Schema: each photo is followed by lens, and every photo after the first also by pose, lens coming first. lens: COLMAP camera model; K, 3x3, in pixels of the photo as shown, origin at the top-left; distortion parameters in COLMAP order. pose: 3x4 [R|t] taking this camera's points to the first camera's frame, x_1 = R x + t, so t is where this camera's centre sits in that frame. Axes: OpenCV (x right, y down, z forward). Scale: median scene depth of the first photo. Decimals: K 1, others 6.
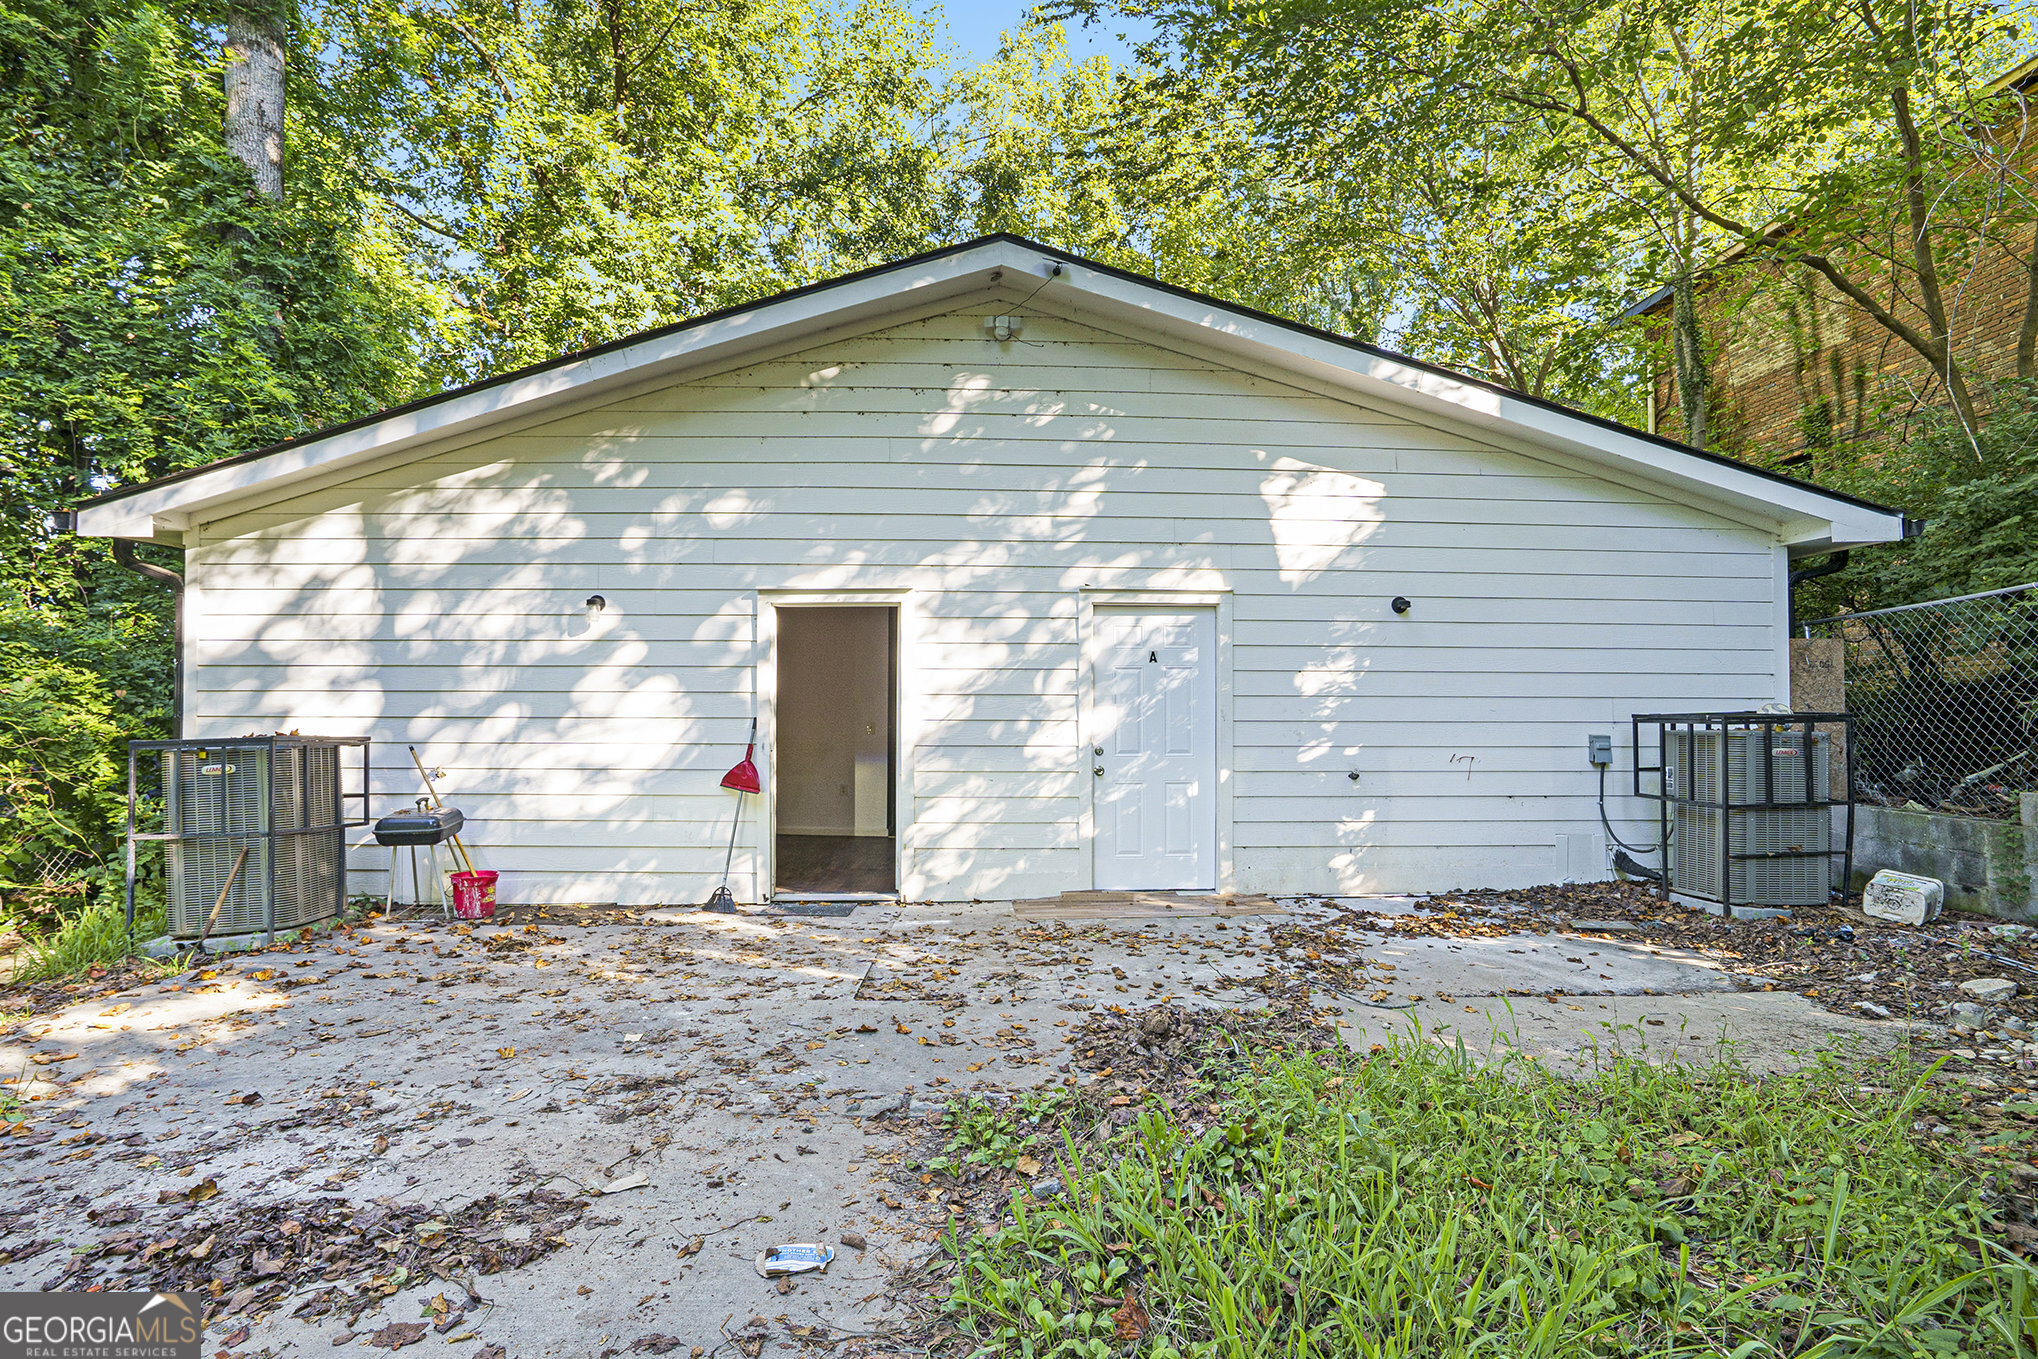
lens RADIAL K [[961.8, 0, 1018.4], [0, 961.8, 643.6], [0, 0, 1]] dist [-0.069934, 0.029010]
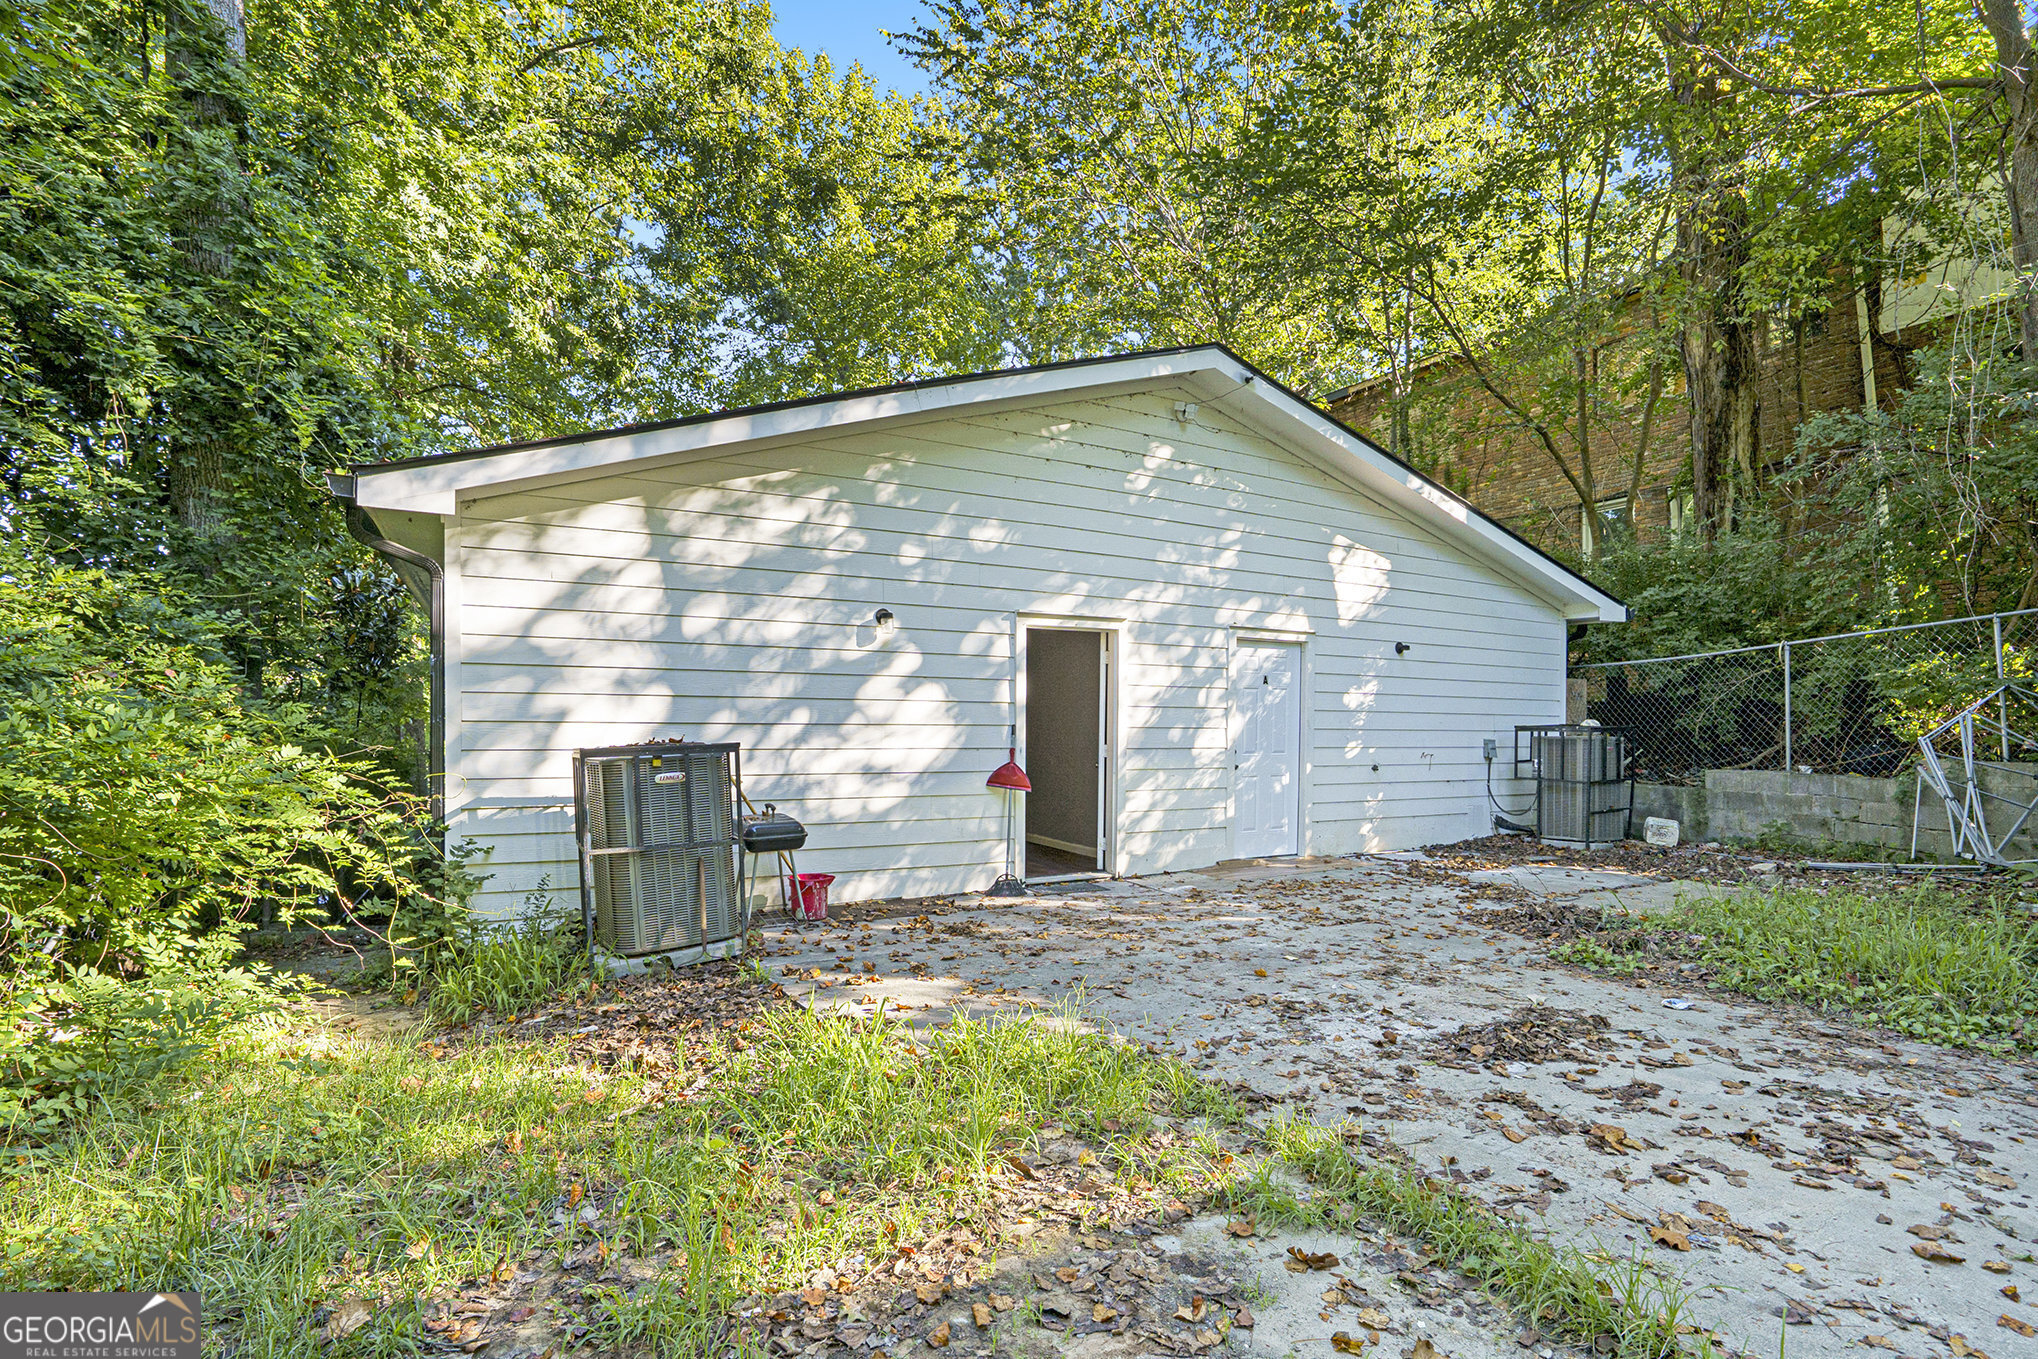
lens RADIAL K [[980.7, 0, 1017.6], [0, 980.7, 660.3], [0, 0, 1]] dist [-0.069156, 0.029792]
pose [[0.892616, 0.036537, 0.449335, -0.786326], [-0.041514, 0.999137, 0.001225, 0.000310], [-0.448902, -0.019747, 0.893363, -0.042720]]
